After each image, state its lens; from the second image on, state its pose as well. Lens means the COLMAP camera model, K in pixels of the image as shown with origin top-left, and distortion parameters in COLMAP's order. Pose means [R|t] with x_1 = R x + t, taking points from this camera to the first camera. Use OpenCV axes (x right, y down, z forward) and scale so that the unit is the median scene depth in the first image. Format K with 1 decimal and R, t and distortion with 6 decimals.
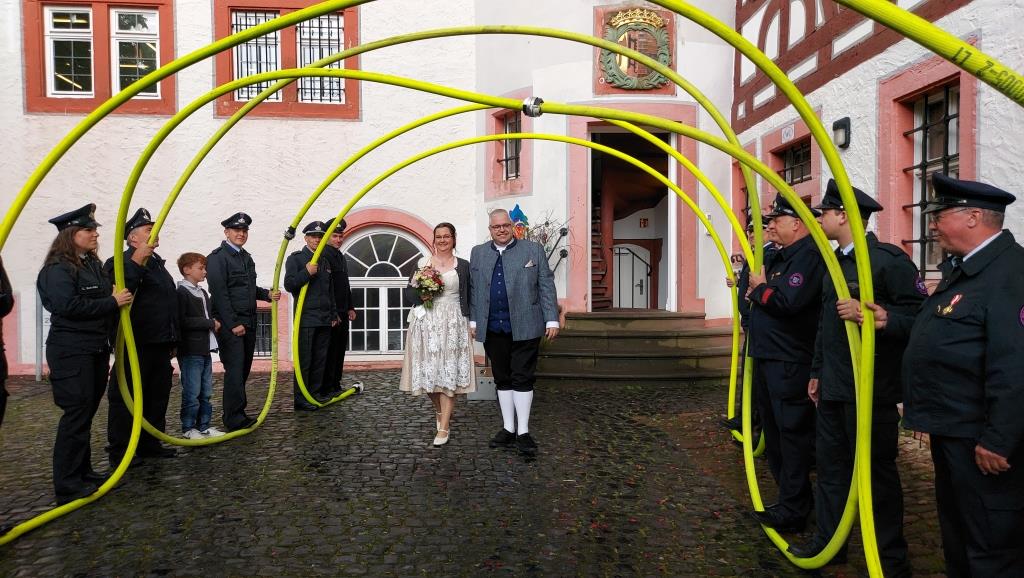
lens RADIAL K [[747.6, 0, 508.0], [0, 747.6, 293.6], [0, 0, 1]] dist [0.063209, -0.064126]
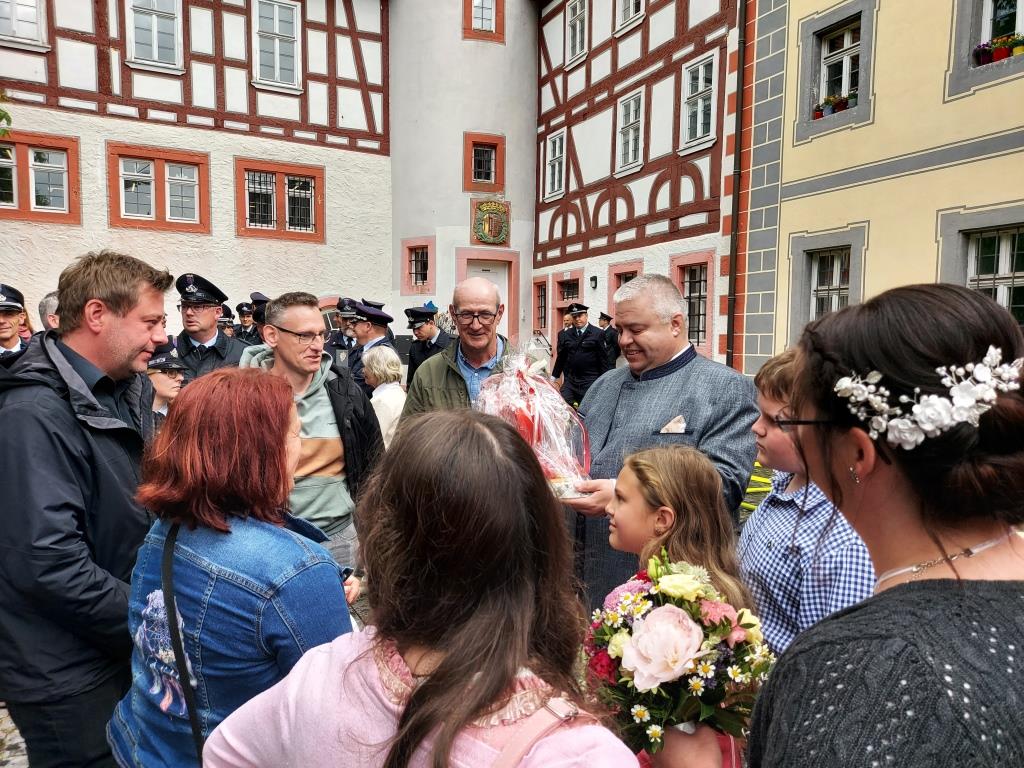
lens RADIAL K [[746.6, 0, 510.7], [0, 746.6, 395.5], [0, 0, 1]] dist [0.050432, -0.041776]
pose [[0.925564, -0.012824, 0.378374, -0.506396], [-0.007649, 0.998589, 0.052555, 0.016489], [-0.378514, -0.051538, 0.924160, -0.798552]]
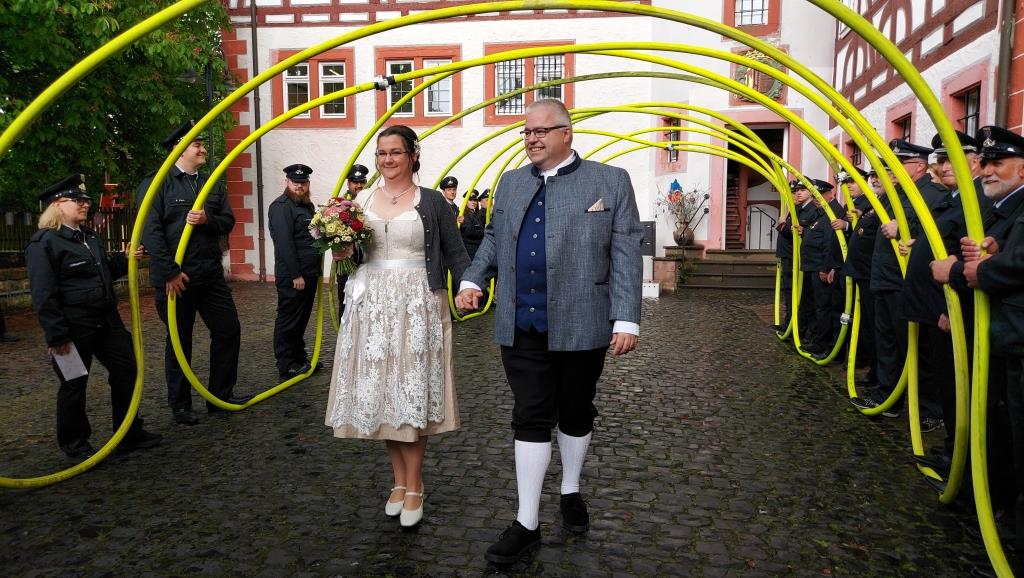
lens RADIAL K [[747.6, 0, 508.0], [0, 747.6, 293.6], [0, 0, 1]] dist [0.063209, -0.064126]
pose [[0.973626, 0.023089, -0.226978, 0.031966], [-0.011113, 0.998485, 0.053899, 0.038165], [0.227878, -0.049955, 0.972407, -0.606337]]
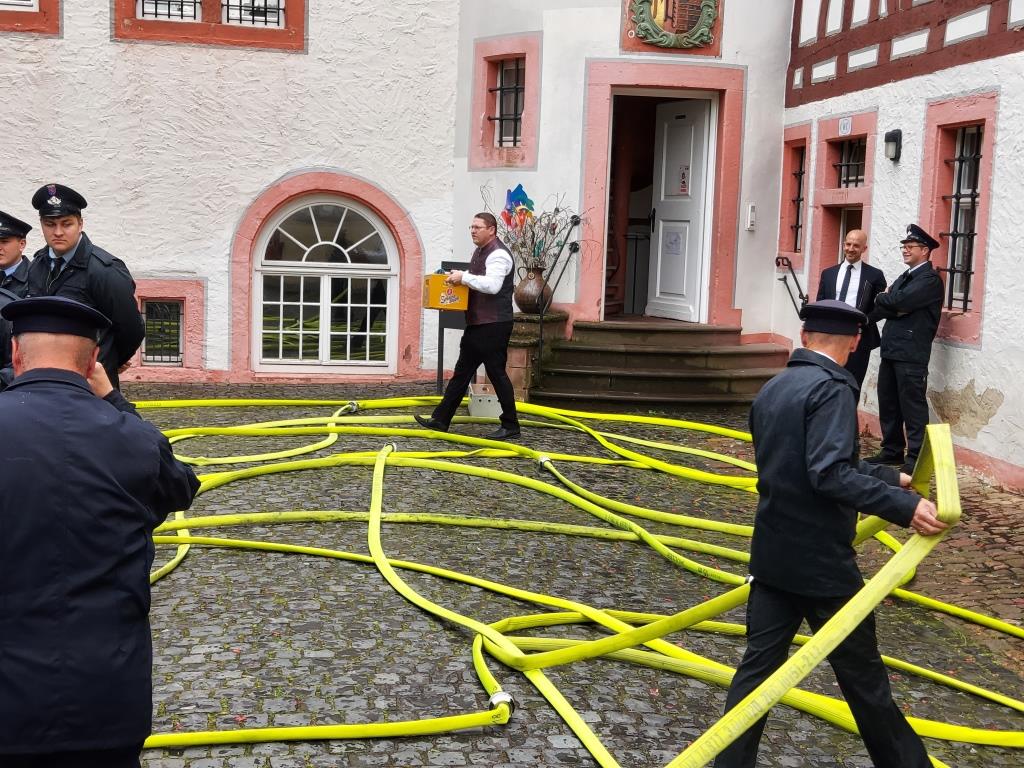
lens RADIAL K [[1489.9, 0, 512.0], [0, 1489.9, 384.0], [0, 0, 1]] dist [0.084900, -0.082627]
pose [[0.993980, 0.029863, 0.105417, -0.157569], [-0.039018, 0.995541, 0.085884, -0.042605], [-0.102382, -0.089480, 0.990712, -0.598685]]
